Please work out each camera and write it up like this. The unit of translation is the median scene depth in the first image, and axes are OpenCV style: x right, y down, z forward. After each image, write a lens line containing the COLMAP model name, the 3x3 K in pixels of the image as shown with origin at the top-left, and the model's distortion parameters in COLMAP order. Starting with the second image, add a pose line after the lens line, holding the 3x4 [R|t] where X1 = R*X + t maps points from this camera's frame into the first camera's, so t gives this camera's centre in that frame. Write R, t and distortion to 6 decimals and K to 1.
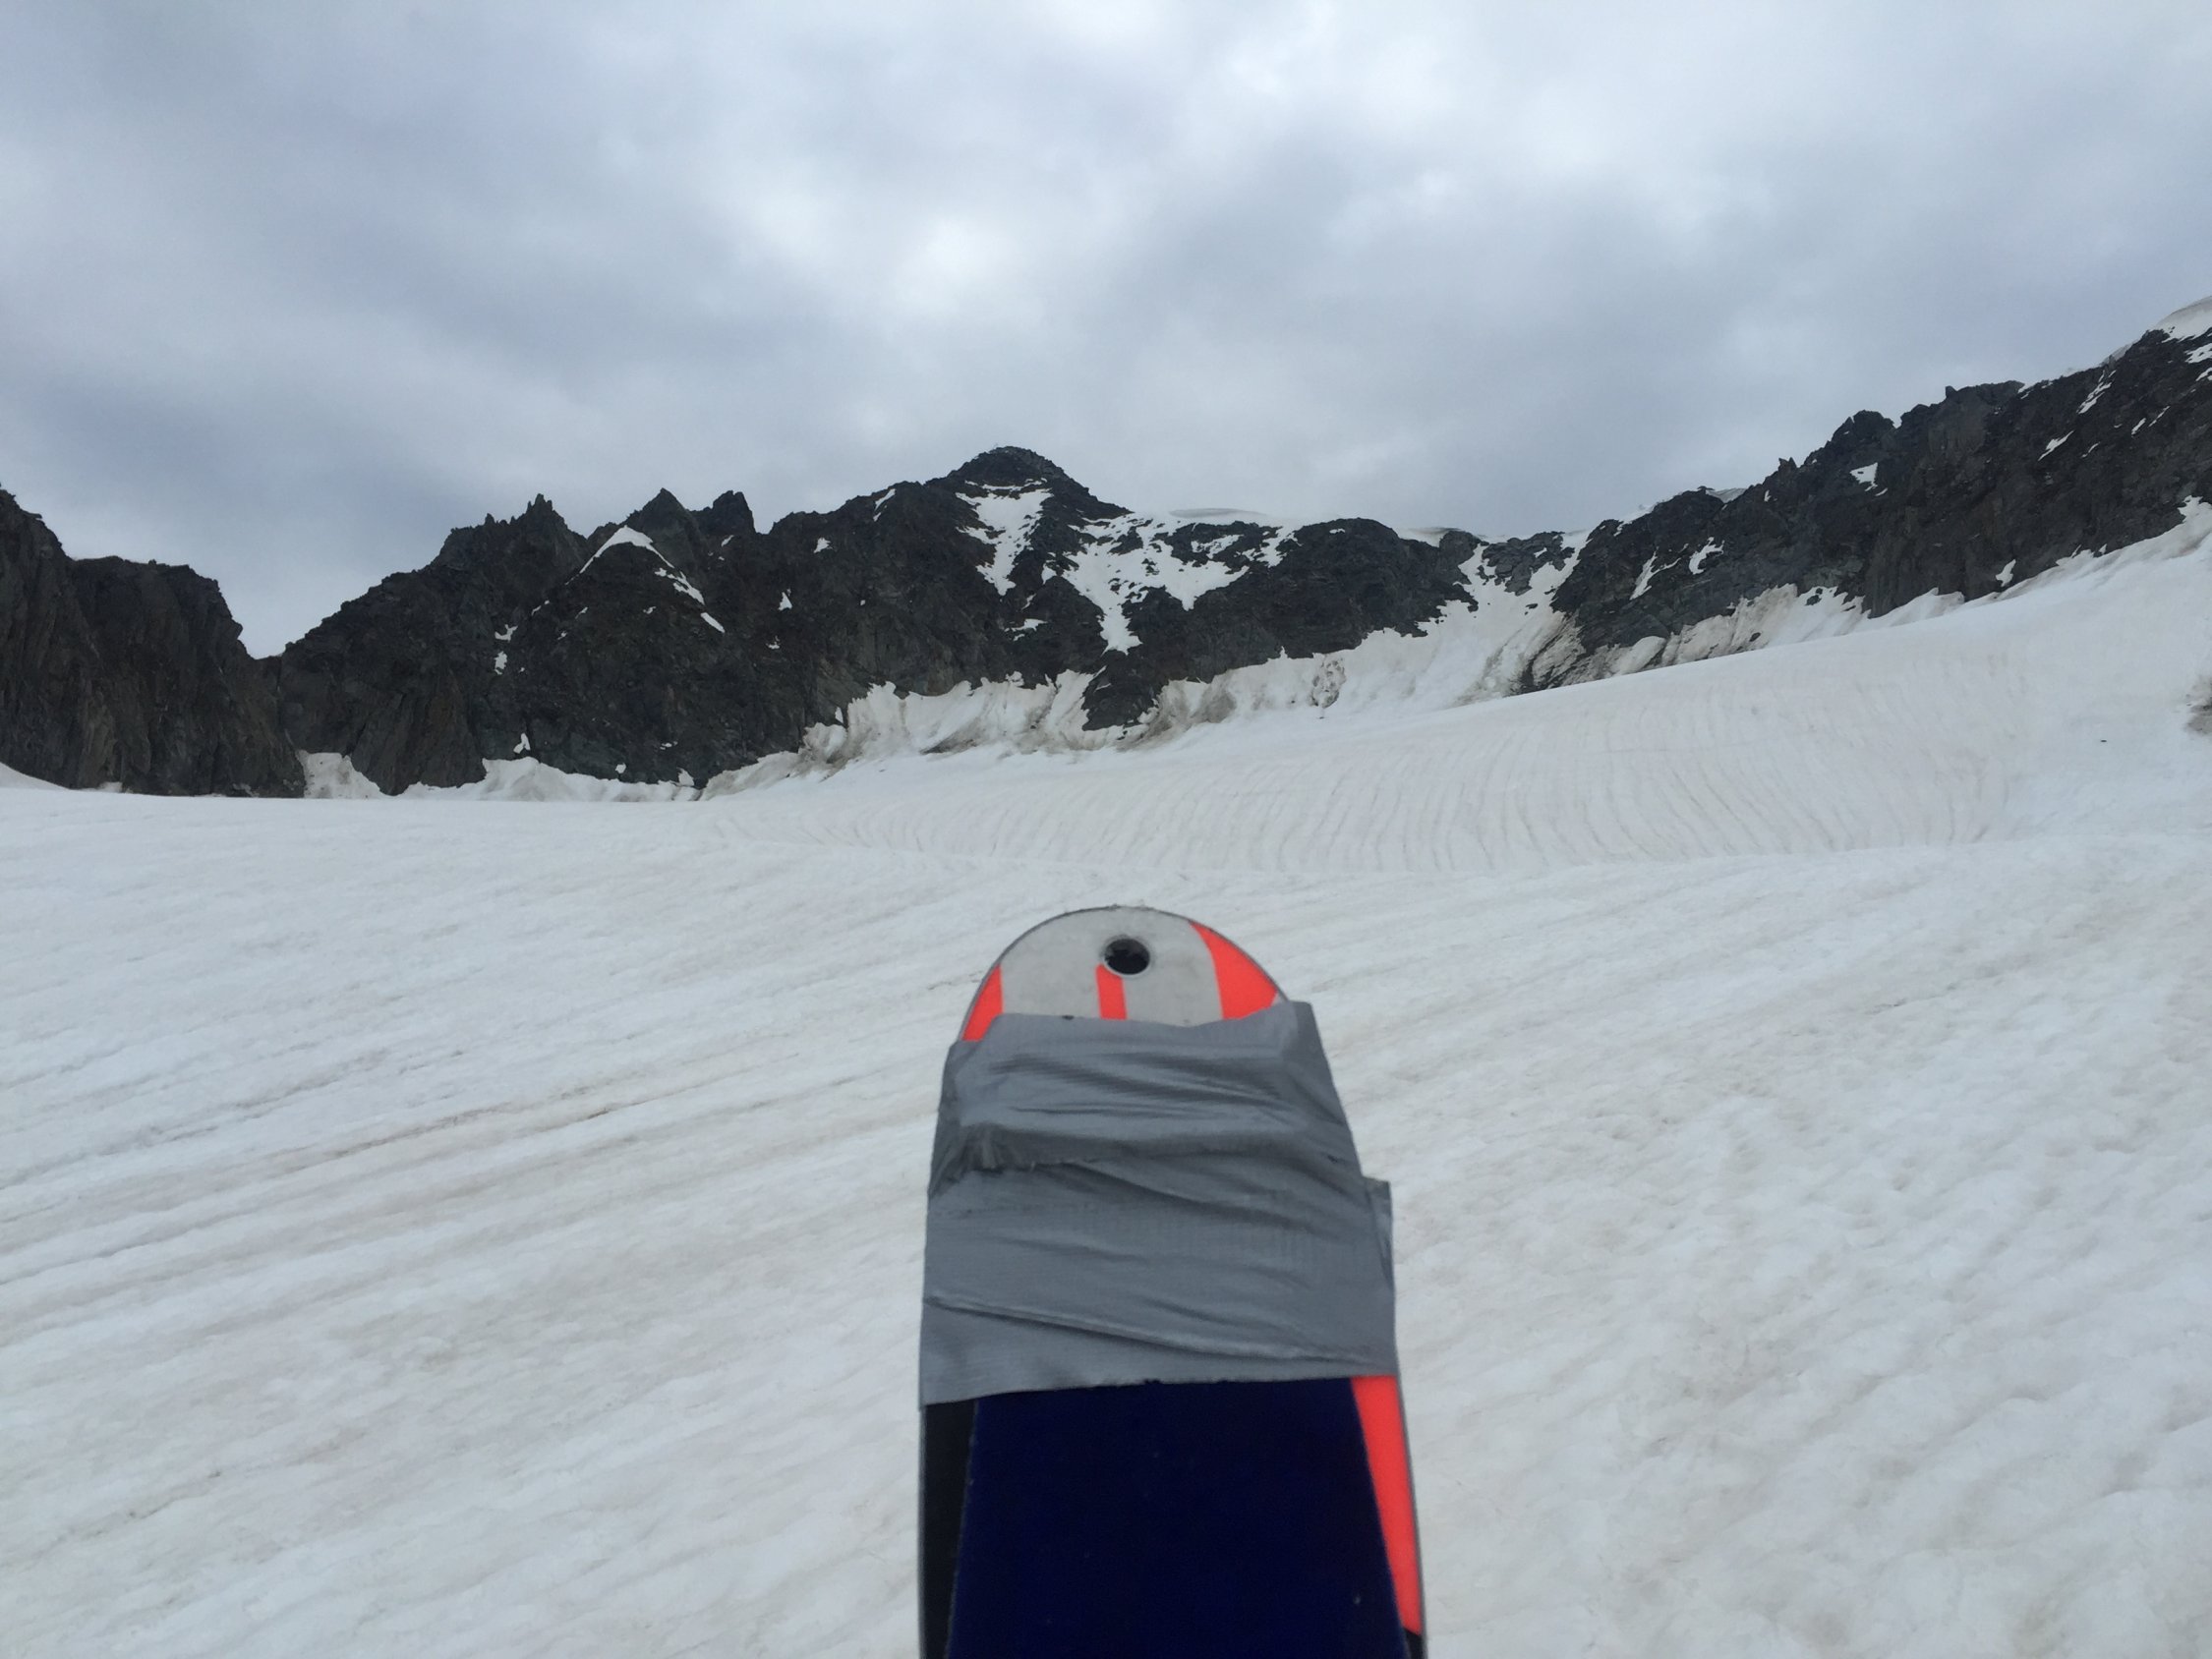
lens RADIAL K [[1863.7, 0, 1104.5], [0, 1863.7, 829.7], [0, 0, 1]] dist [-0.002719, -0.003707]
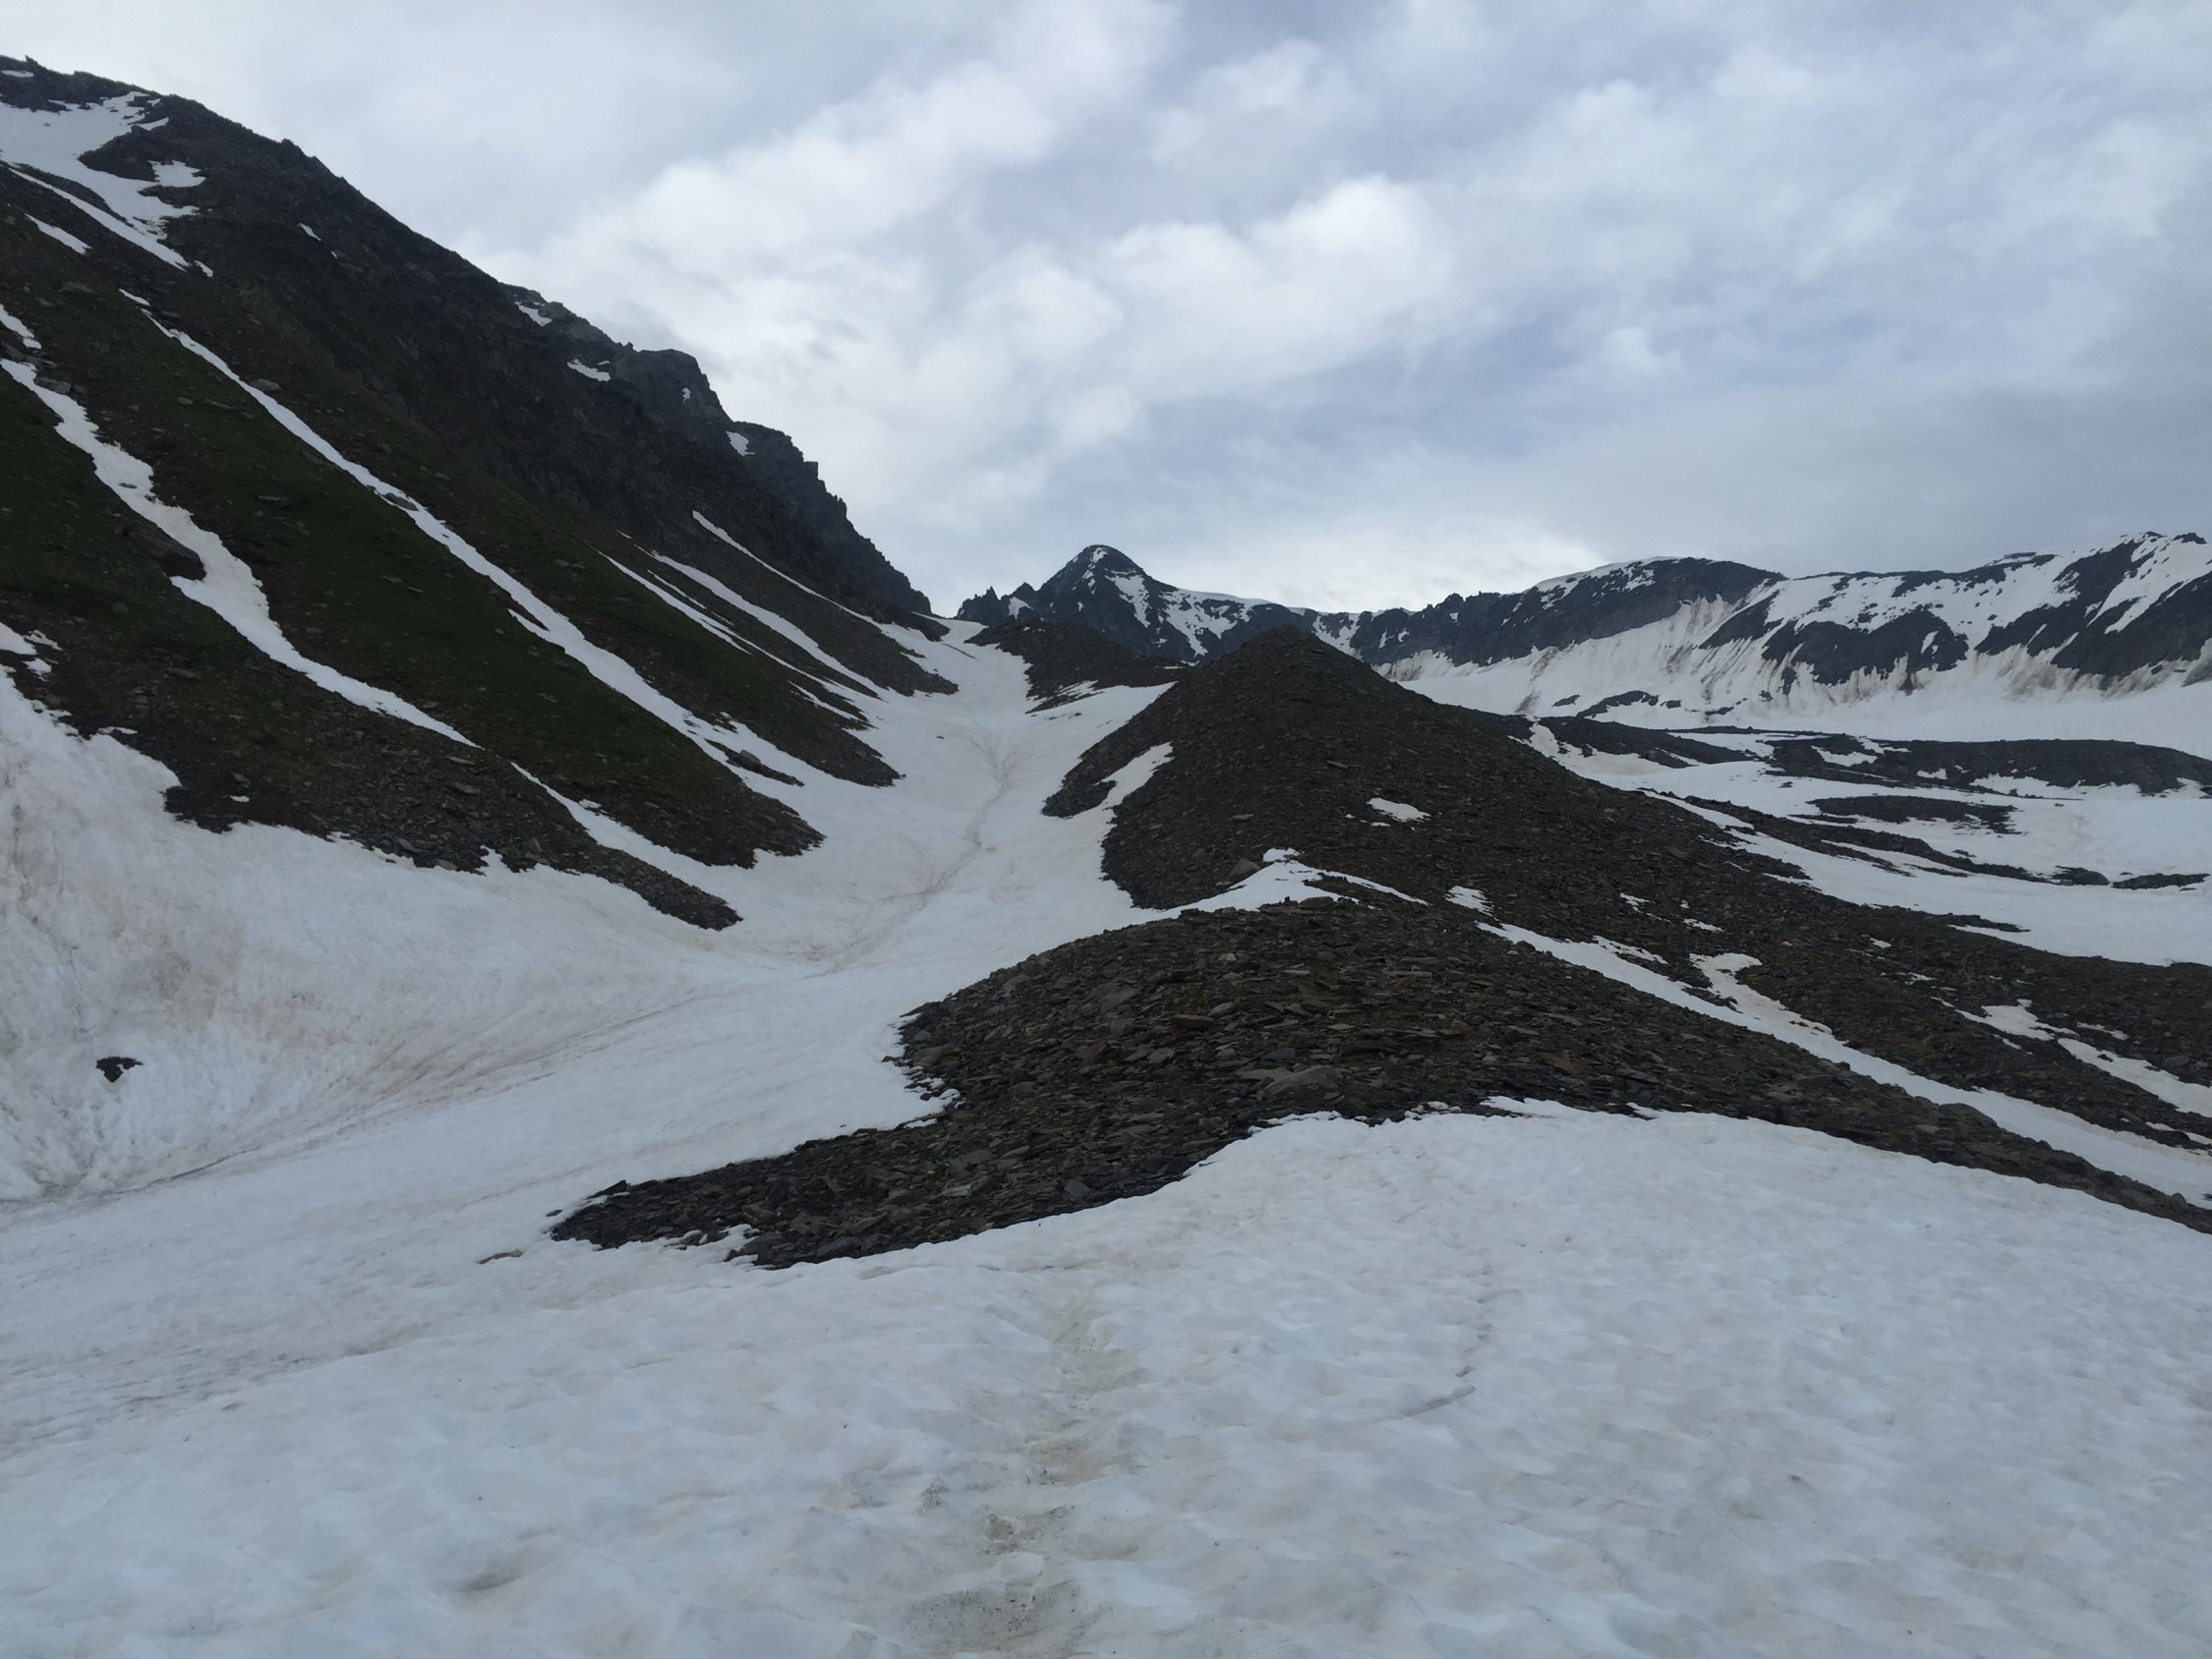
lens RADIAL K [[1863.7, 0, 1106.8], [0, 1863.7, 828.8], [0, 0, 1]] dist [-0.002719, -0.003707]
pose [[0.975052, 0.015709, 0.221421, -0.702357], [-0.033085, 0.996636, 0.074986, -0.037738], [-0.219498, -0.080441, 0.972291, -1.610864]]
